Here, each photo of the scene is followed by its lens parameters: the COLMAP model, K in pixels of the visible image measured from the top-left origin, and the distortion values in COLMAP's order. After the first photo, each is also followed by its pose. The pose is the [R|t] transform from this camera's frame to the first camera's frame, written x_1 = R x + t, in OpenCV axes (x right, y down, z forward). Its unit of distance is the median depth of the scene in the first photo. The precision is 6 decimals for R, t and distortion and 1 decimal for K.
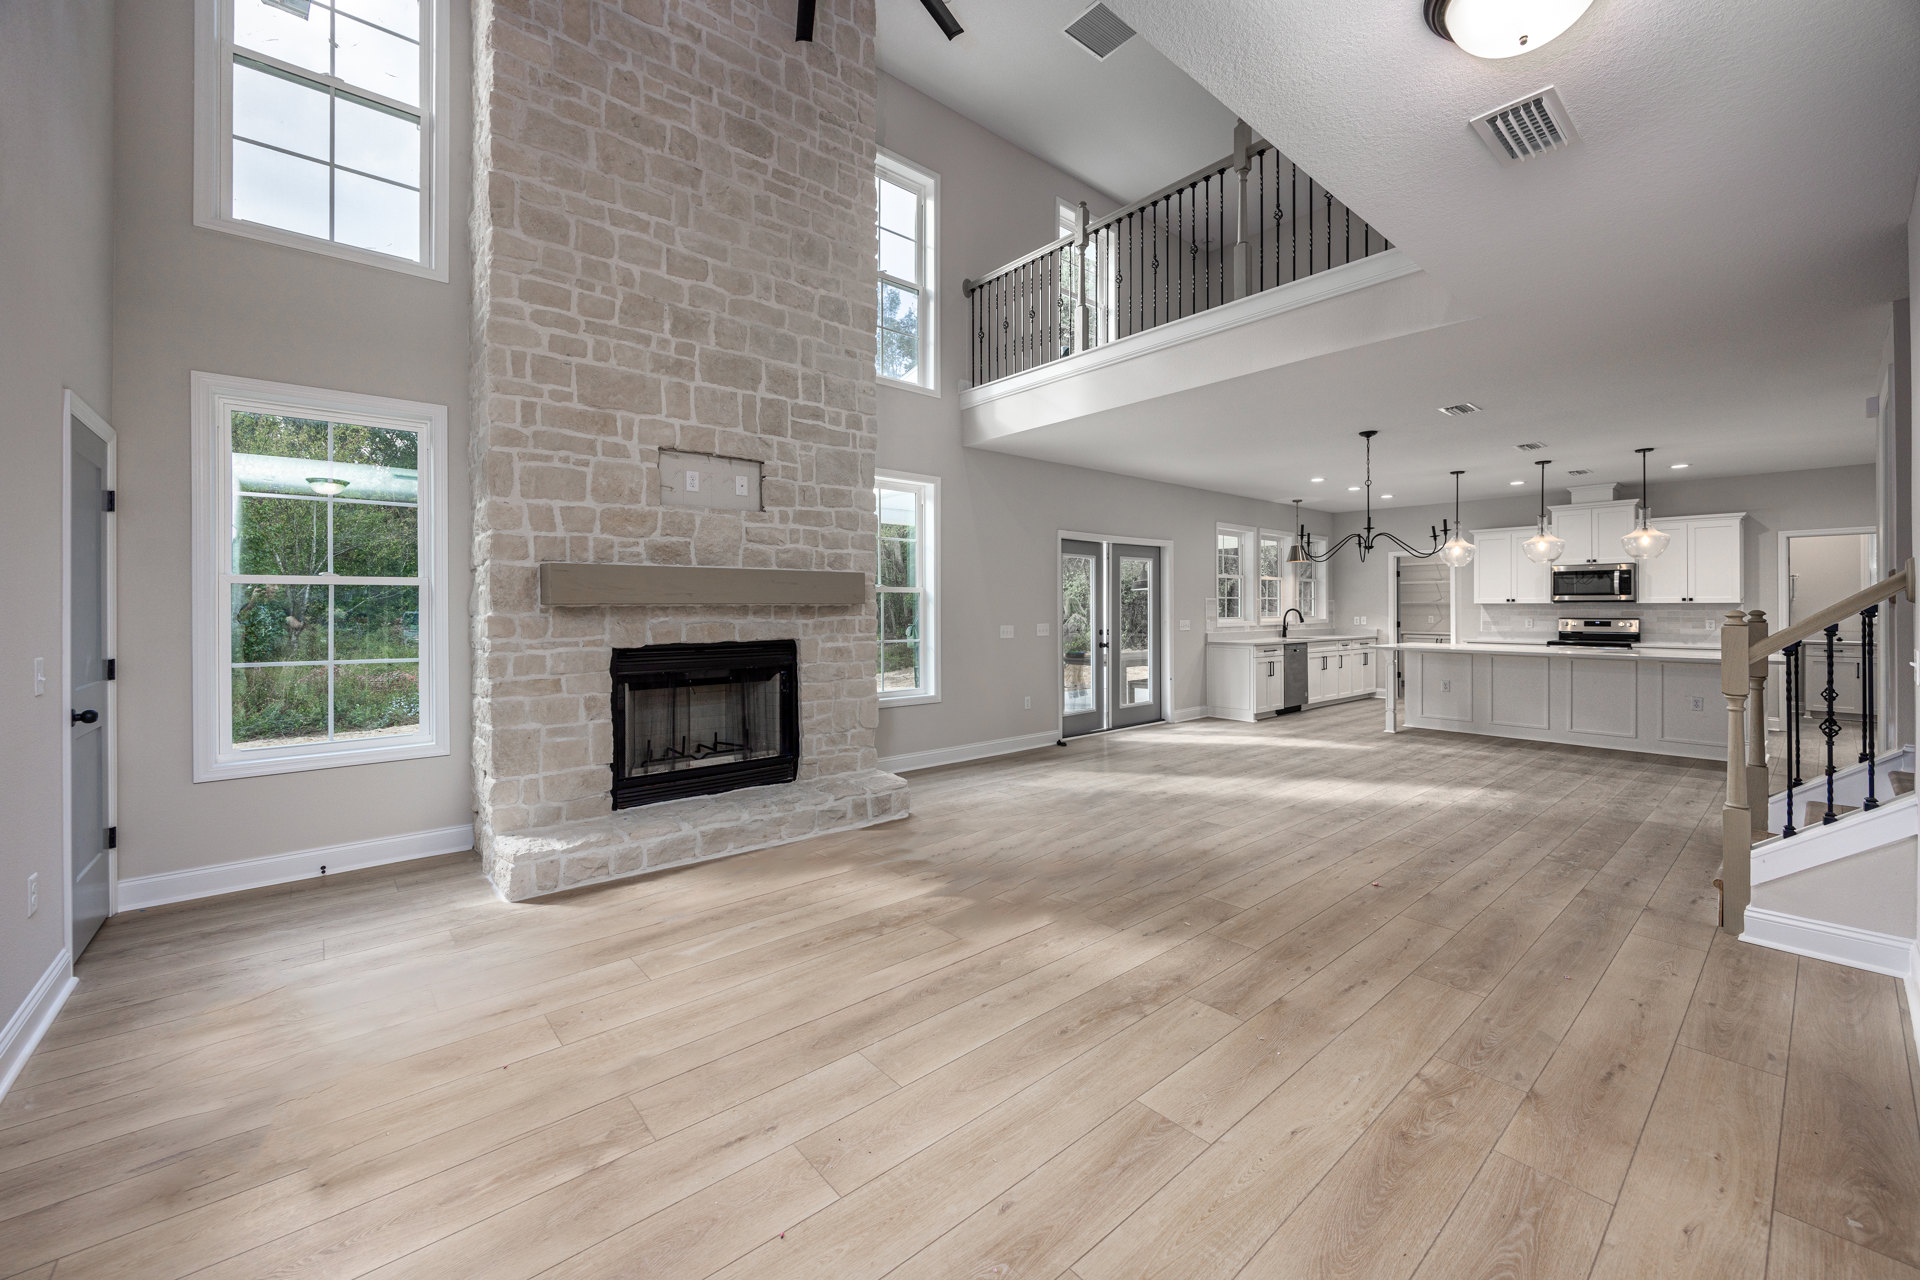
lens RADIAL K [[756.8, 0, 963.8], [0, 756.8, 606.7], [0, 0, 1]] dist [-0.001116, -0.000083]
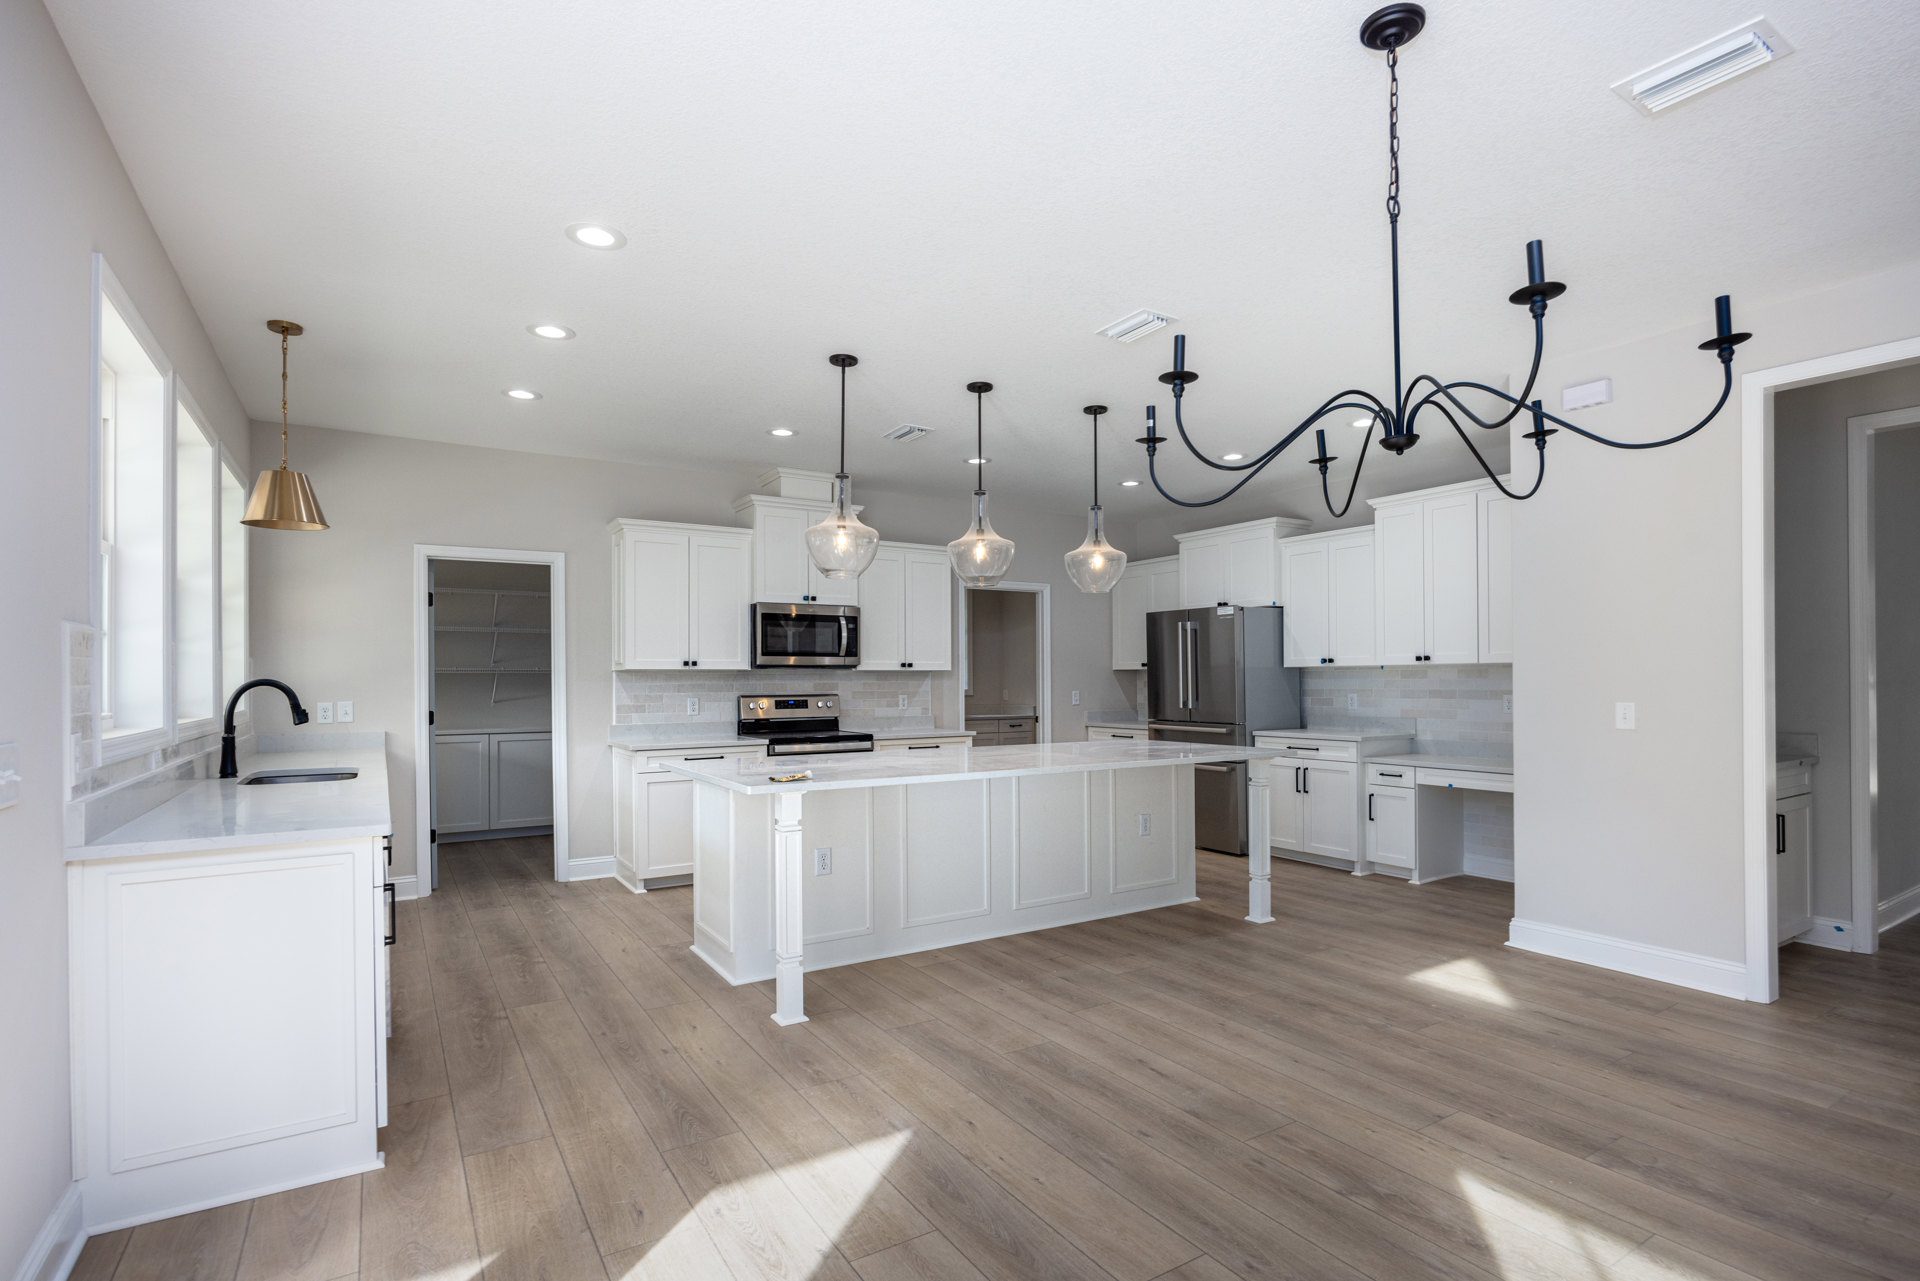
lens RADIAL K [[942.3, 0, 985.7], [0, 942.3, 679.5], [0, 0, 1]] dist [-0.003154, -0.000293]
pose [[0.143432, 0.001497, 0.989659, 0.131319], [0.003554, 0.999992, -0.002028, 0.005463], [-0.989654, 0.003808, 0.143426, 0.813294]]
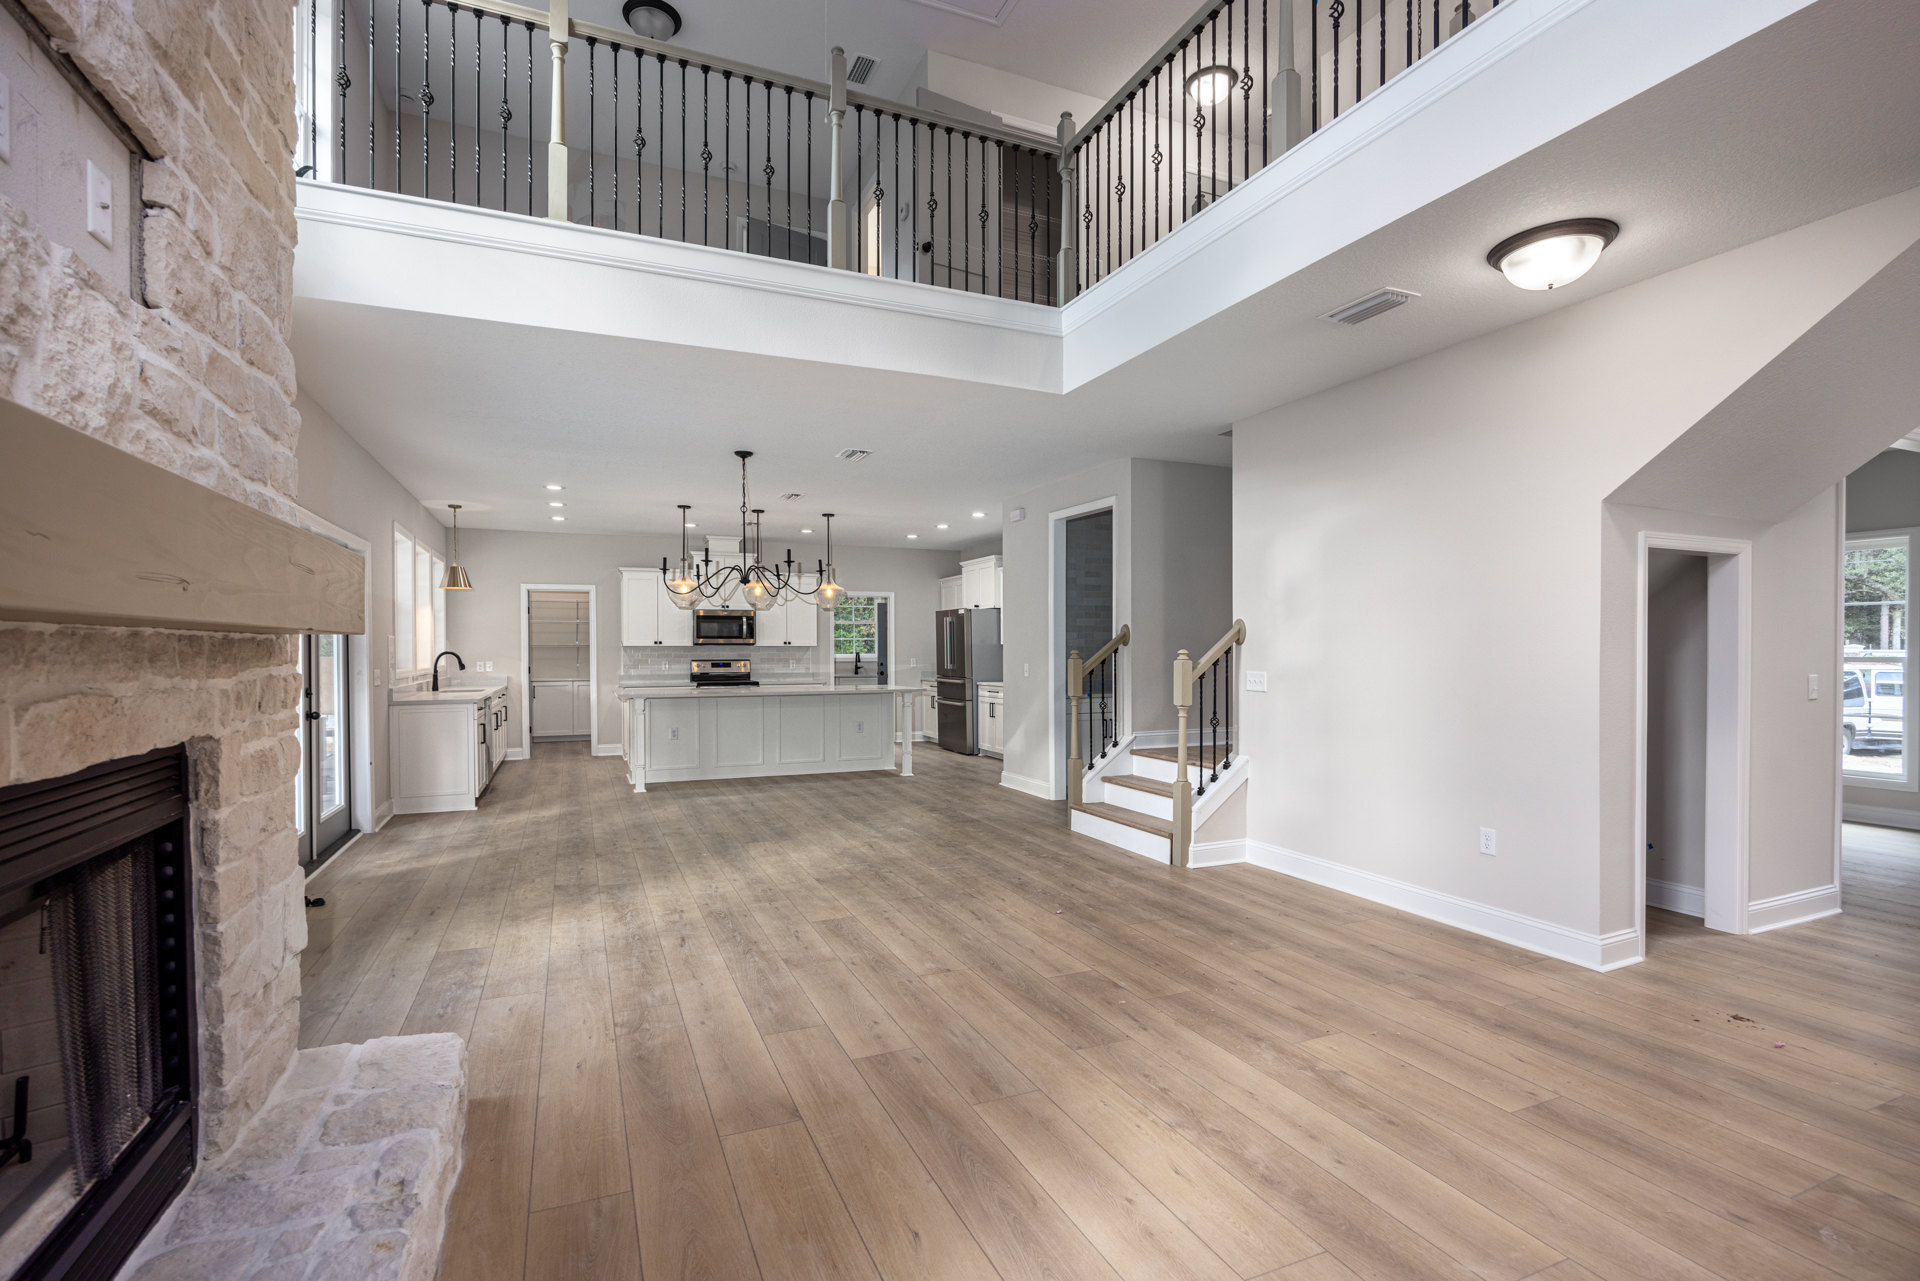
lens RADIAL K [[878.2, 0, 954.6], [0, 878.2, 658.1], [0, 0, 1]] dist [-0.002677, -0.000380]
pose [[0.301271, -0.008961, 0.953496, -0.283327], [0.001184, 0.999959, 0.009023, 0.001905], [-0.953538, -0.001590, 0.301269, 0.334557]]
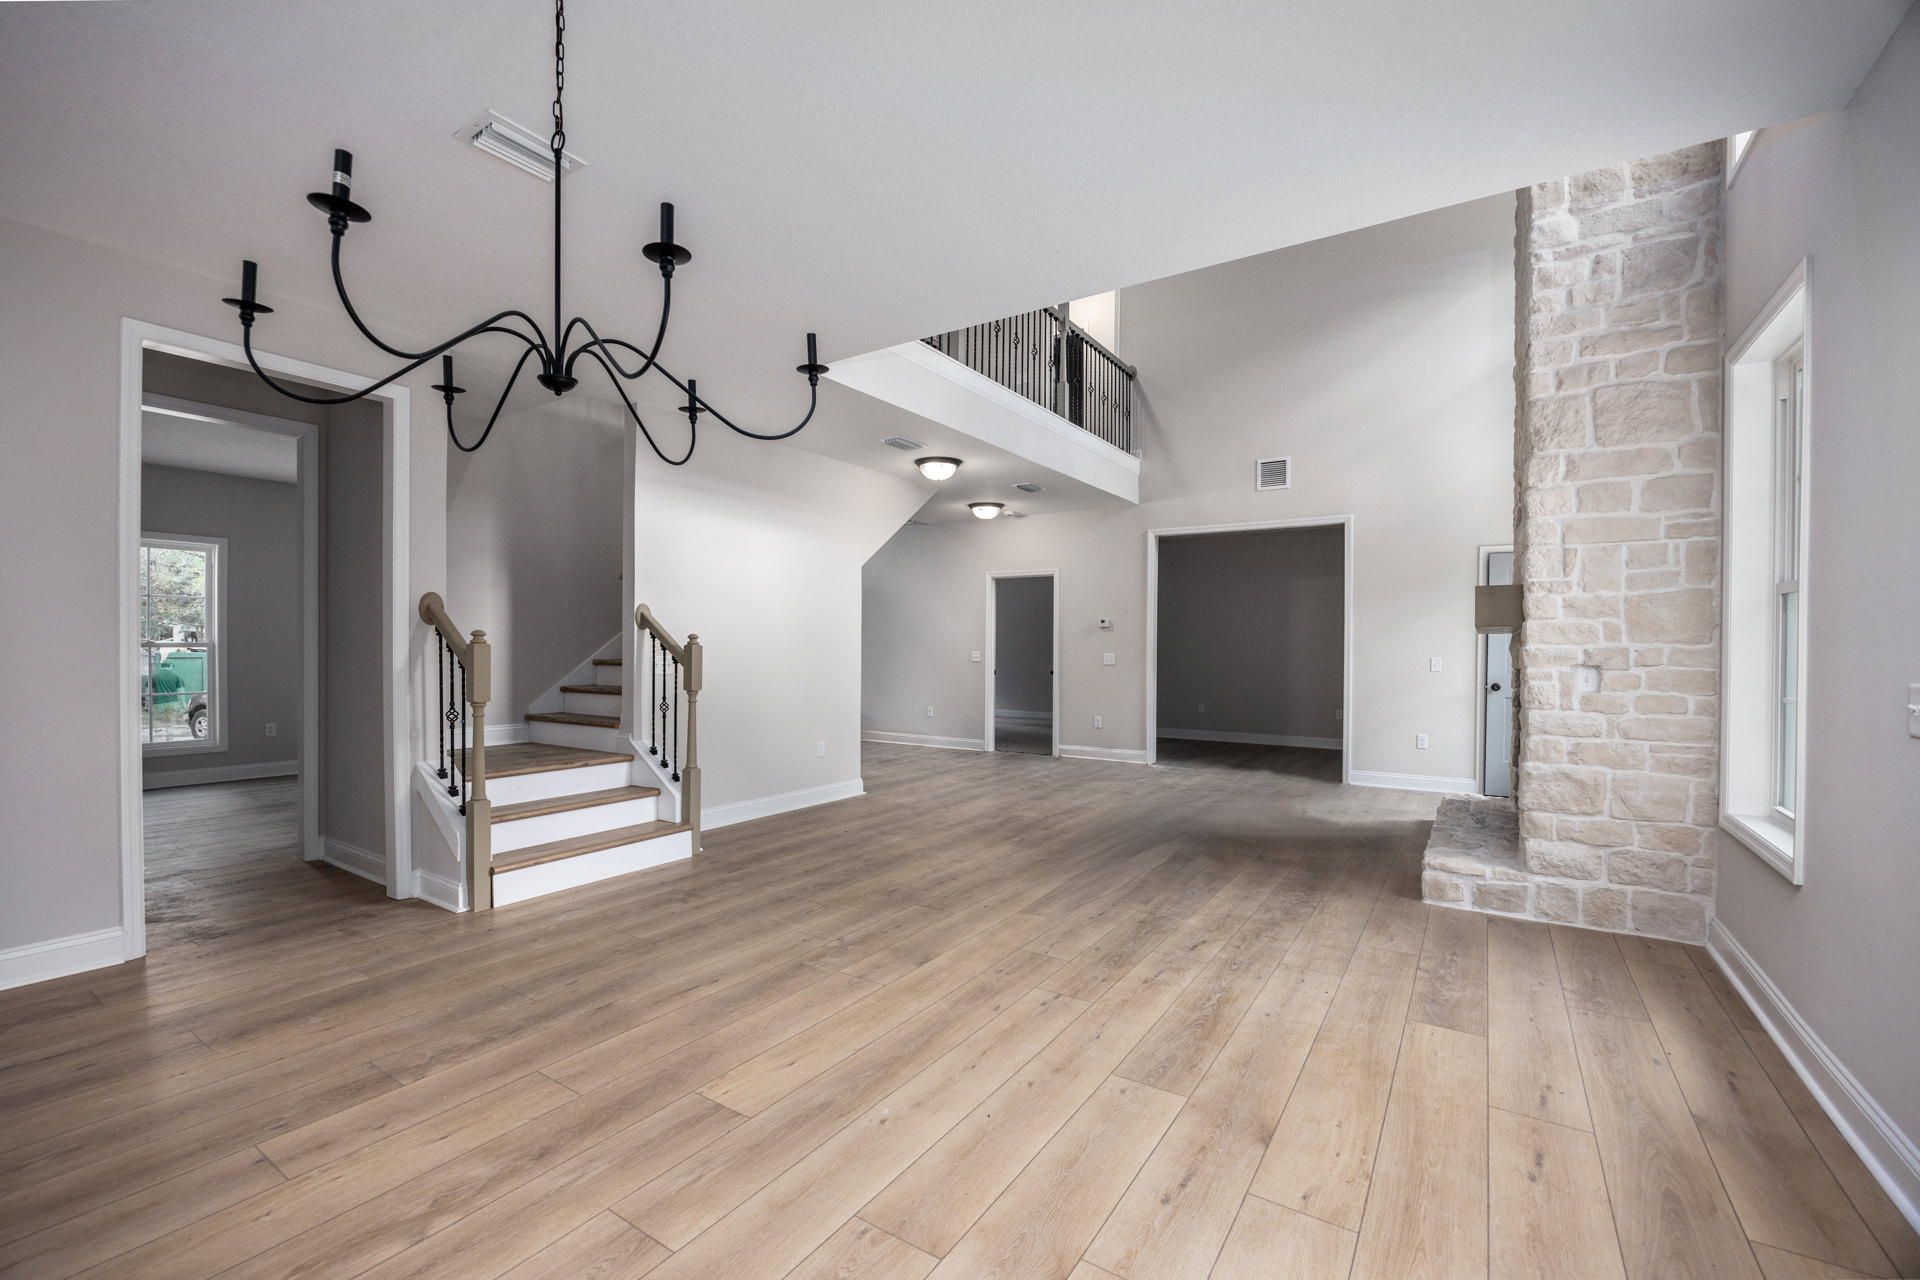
lens RADIAL K [[821.2, 0, 967.6], [0, 821.2, 654.8], [0, 0, 1]] dist [-0.000896, 0.000029]
pose [[-0.957171, -0.002763, -0.289508, 0.356316], [-0.004289, 0.999980, 0.004636, 0.015397], [0.289490, 0.005679, -0.957164, 0.977419]]
